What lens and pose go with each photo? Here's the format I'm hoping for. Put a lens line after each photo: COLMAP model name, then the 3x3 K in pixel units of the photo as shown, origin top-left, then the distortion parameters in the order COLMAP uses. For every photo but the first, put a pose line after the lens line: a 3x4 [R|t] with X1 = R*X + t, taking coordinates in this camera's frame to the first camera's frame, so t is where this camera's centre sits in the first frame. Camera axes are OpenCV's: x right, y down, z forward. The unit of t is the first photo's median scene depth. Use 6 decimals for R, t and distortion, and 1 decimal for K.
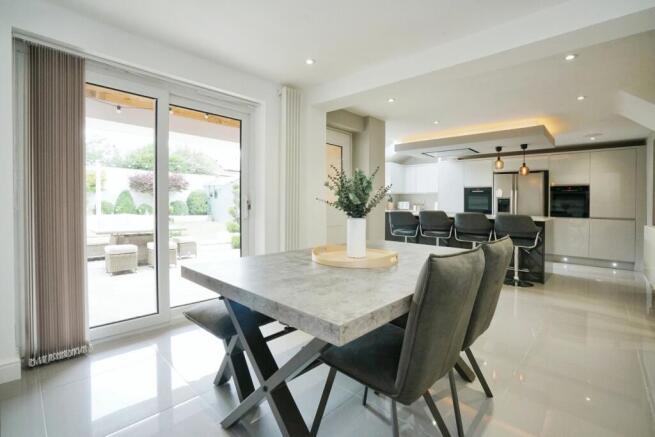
lens RADIAL K [[298.9, 0, 328.8], [0, 298.9, 202.0], [0, 0, 1]] dist [-0.003432, -0.000097]
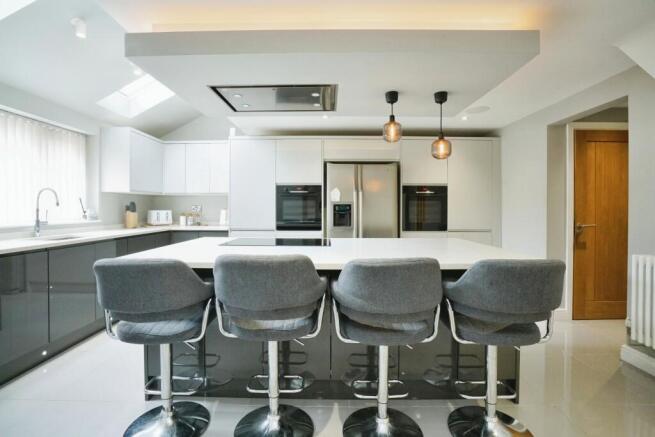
lens RADIAL K [[298.9, 0, 328.7], [0, 298.9, 203.7], [0, 0, 1]] dist [-0.003432, -0.000097]
pose [[0.730543, -0.009293, 0.682803, 0.154816], [0.009921, 0.999946, 0.002994, -0.014994], [-0.682794, 0.004587, 0.730596, 0.589913]]
